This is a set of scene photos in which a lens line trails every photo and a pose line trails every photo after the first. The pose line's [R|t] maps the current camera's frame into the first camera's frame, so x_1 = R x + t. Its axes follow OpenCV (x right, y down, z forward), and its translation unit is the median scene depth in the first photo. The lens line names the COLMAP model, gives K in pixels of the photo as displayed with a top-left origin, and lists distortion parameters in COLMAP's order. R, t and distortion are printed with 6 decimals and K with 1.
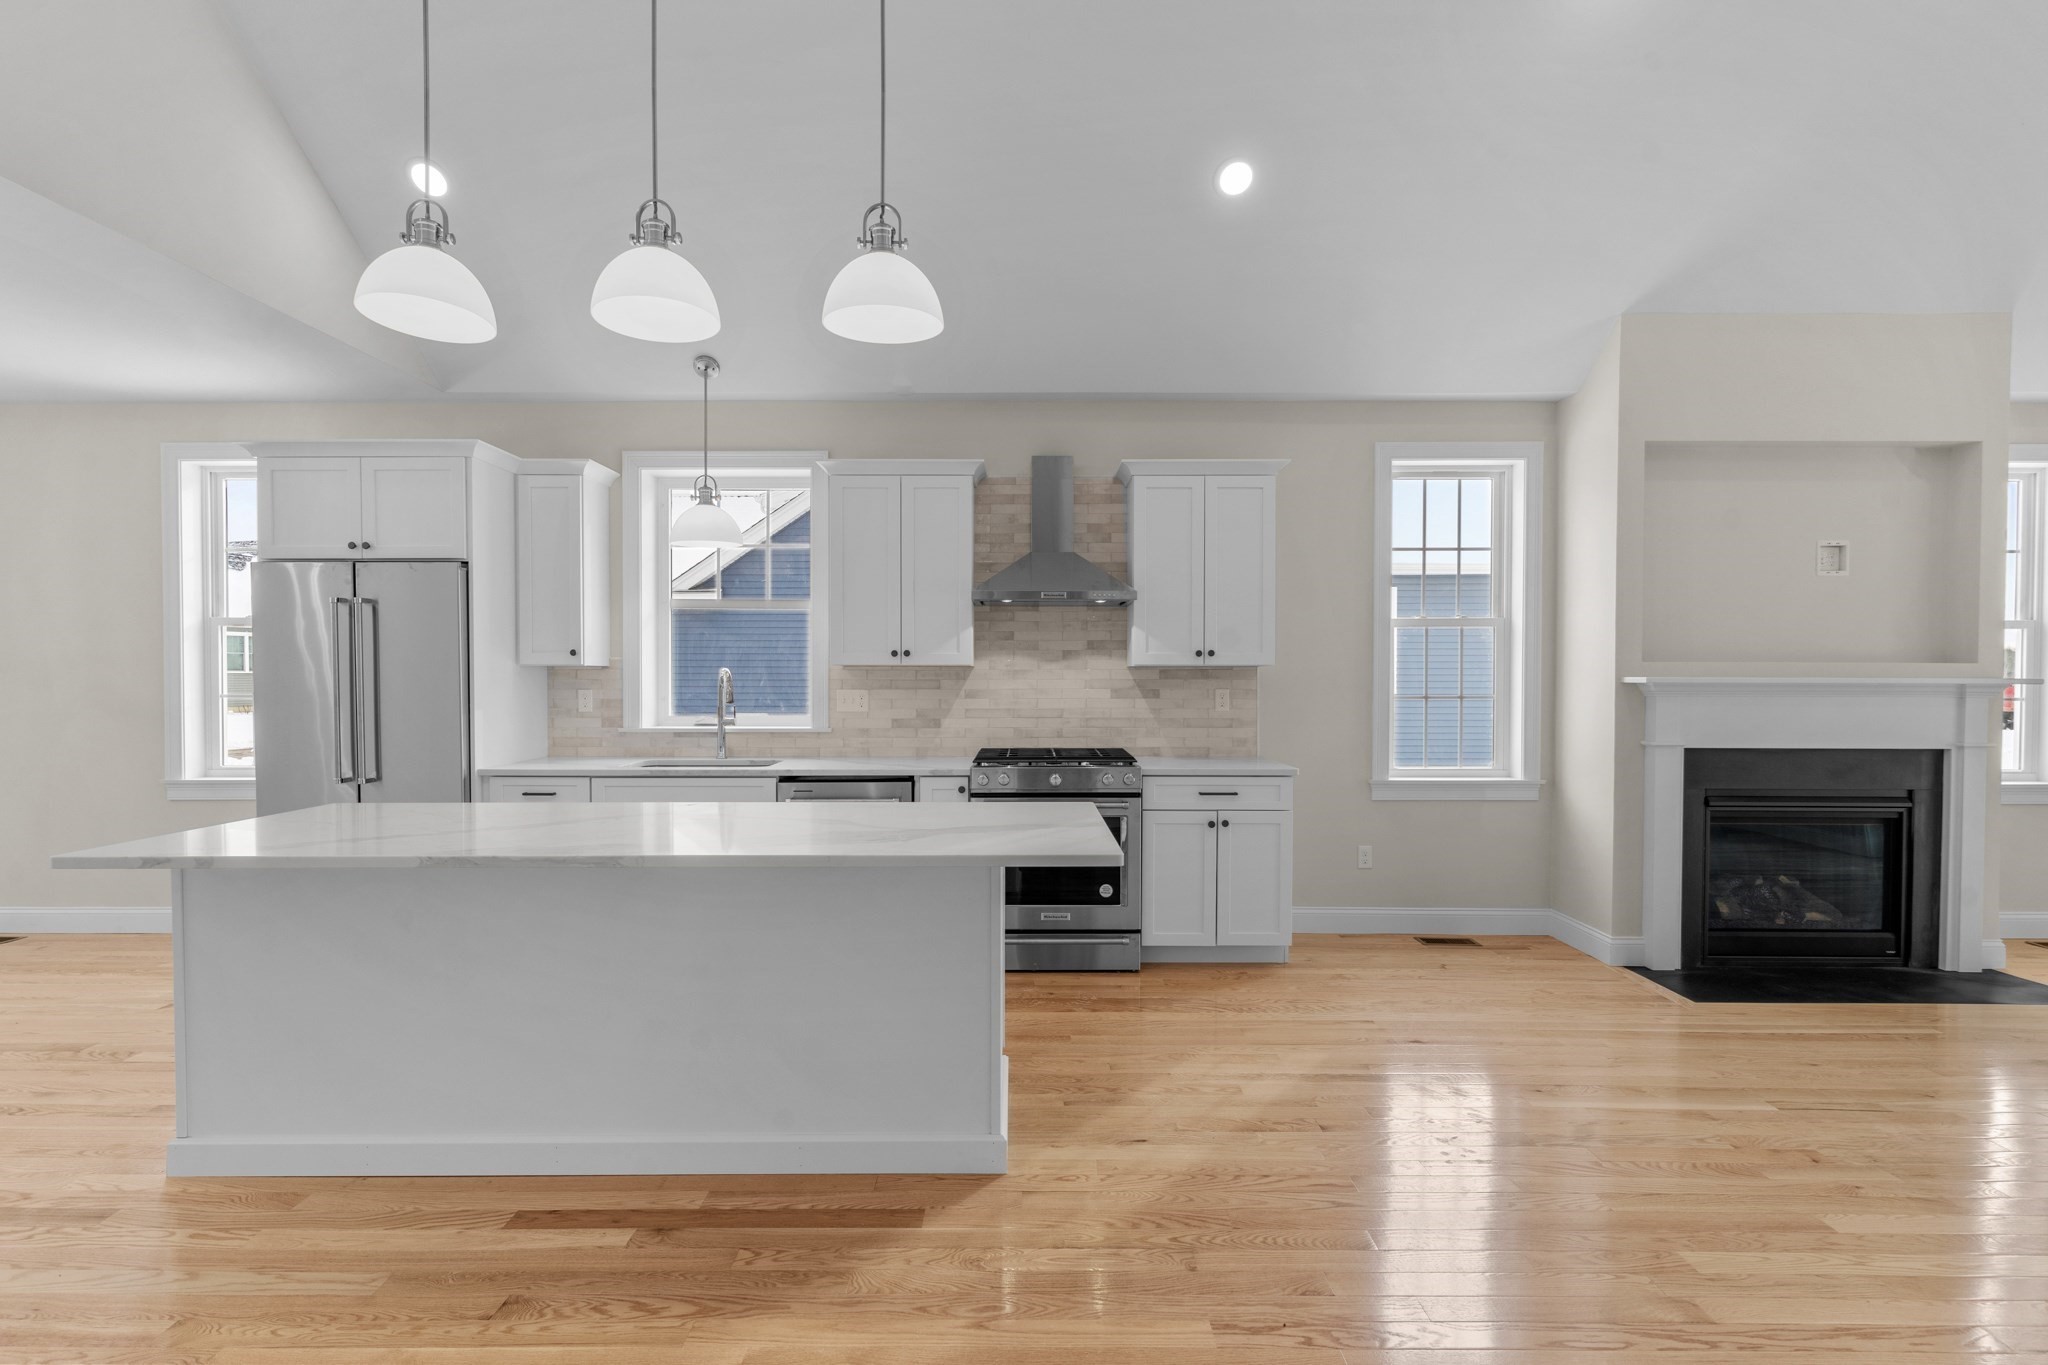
lens RADIAL K [[979.6, 0, 1017.6], [0, 979.6, 687.3], [0, 0, 1]] dist [0.004676, 0.000332]
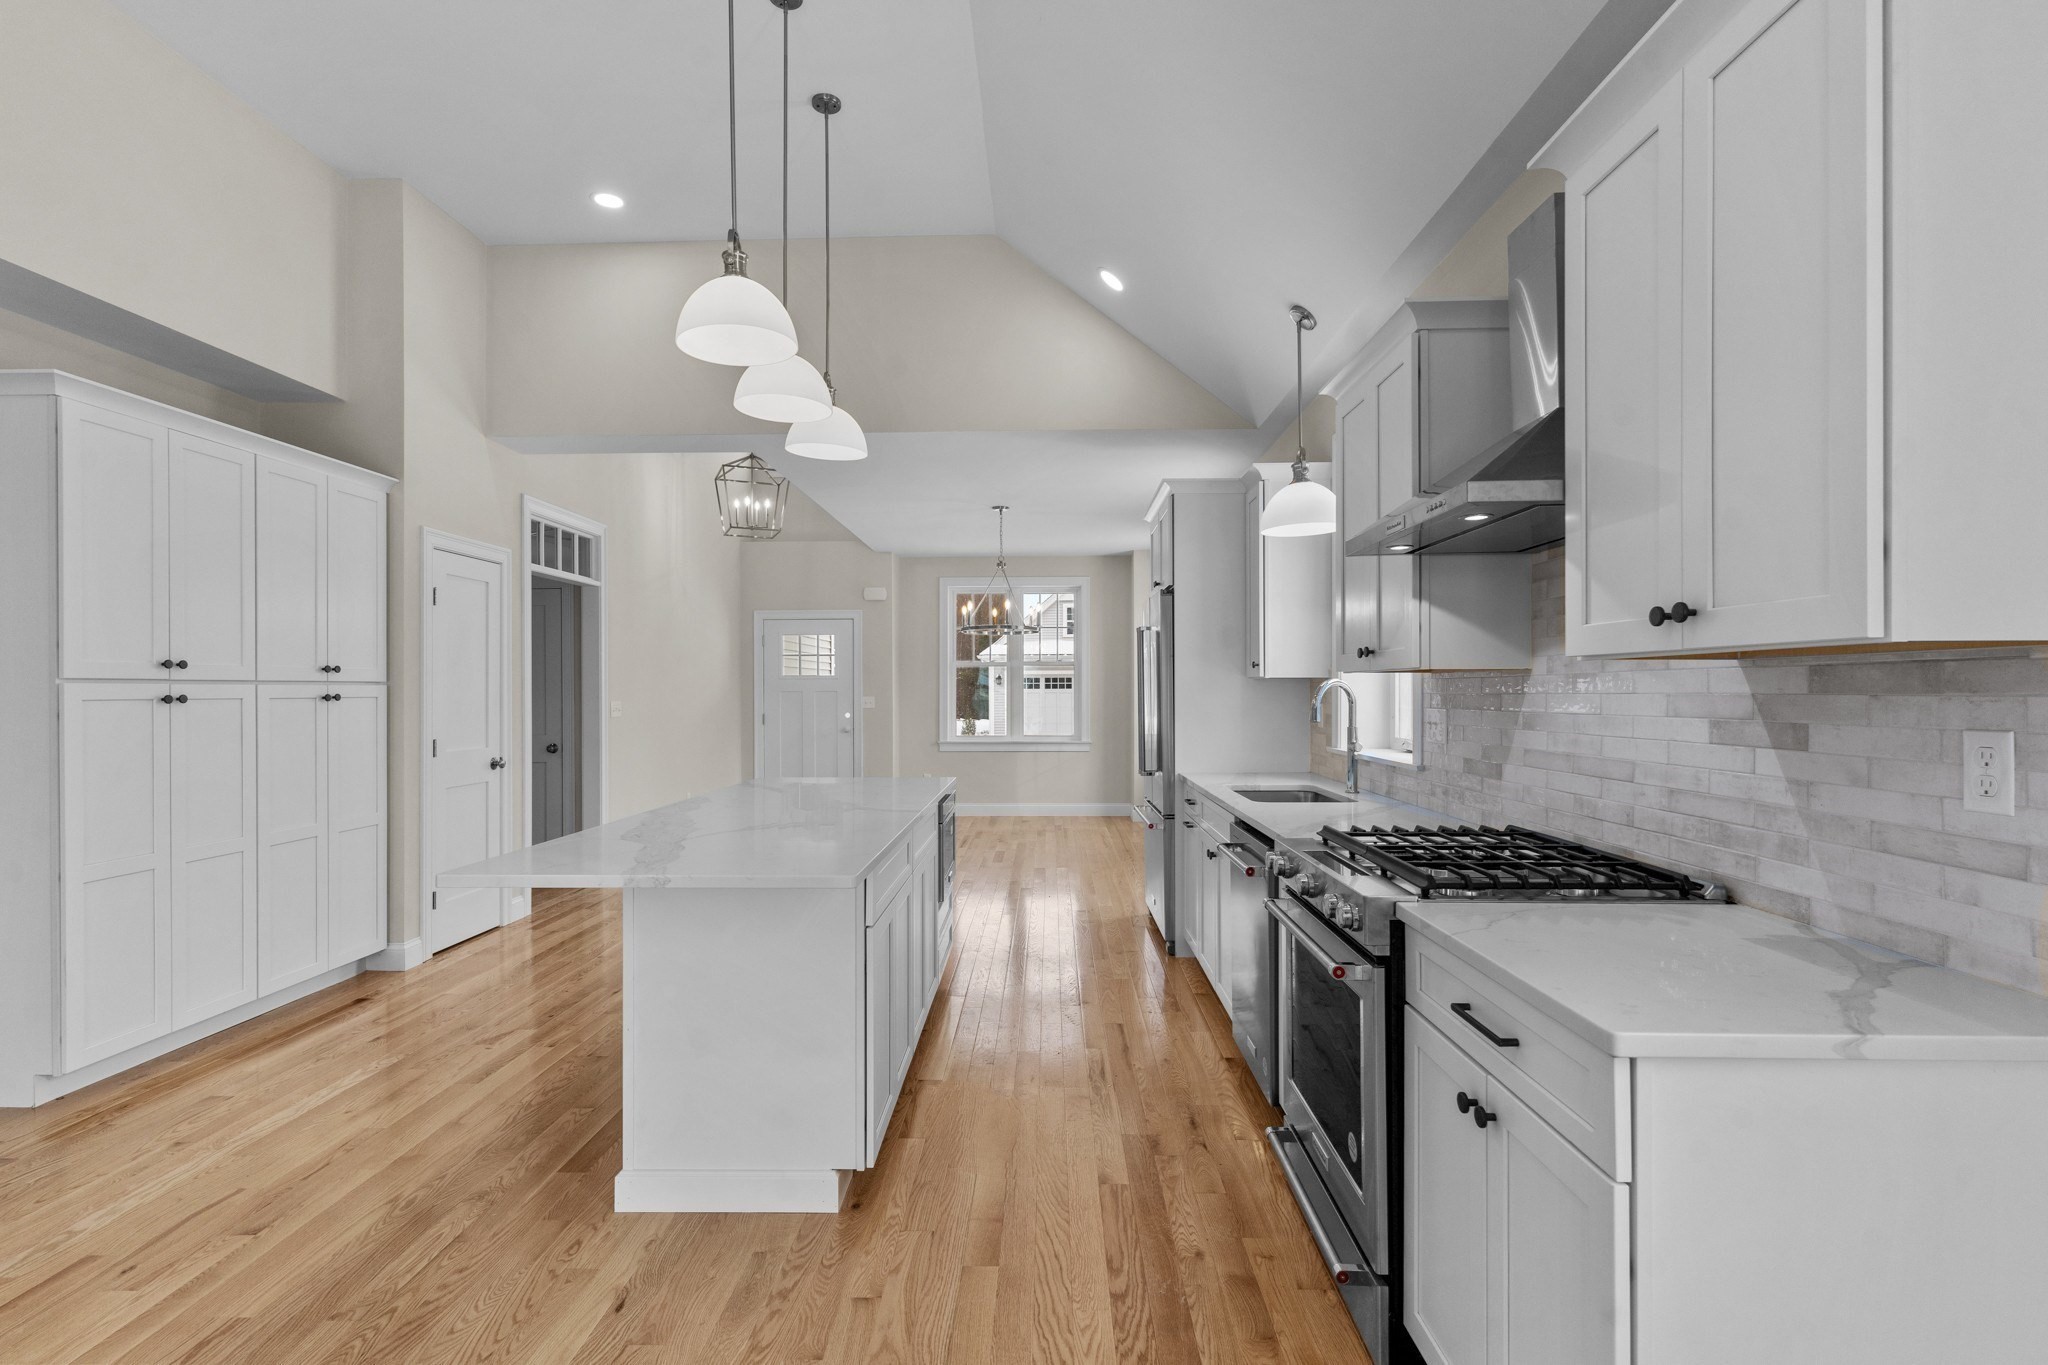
lens RADIAL K [[979.6, 0, 1017.5], [0, 979.6, 686.2], [0, 0, 1]] dist [0.004676, 0.000332]
pose [[-0.033777, -0.005242, -0.999416, 0.488096], [-0.005143, 0.999974, -0.005071, -0.007813], [0.999416, 0.004969, -0.033803, 0.742507]]
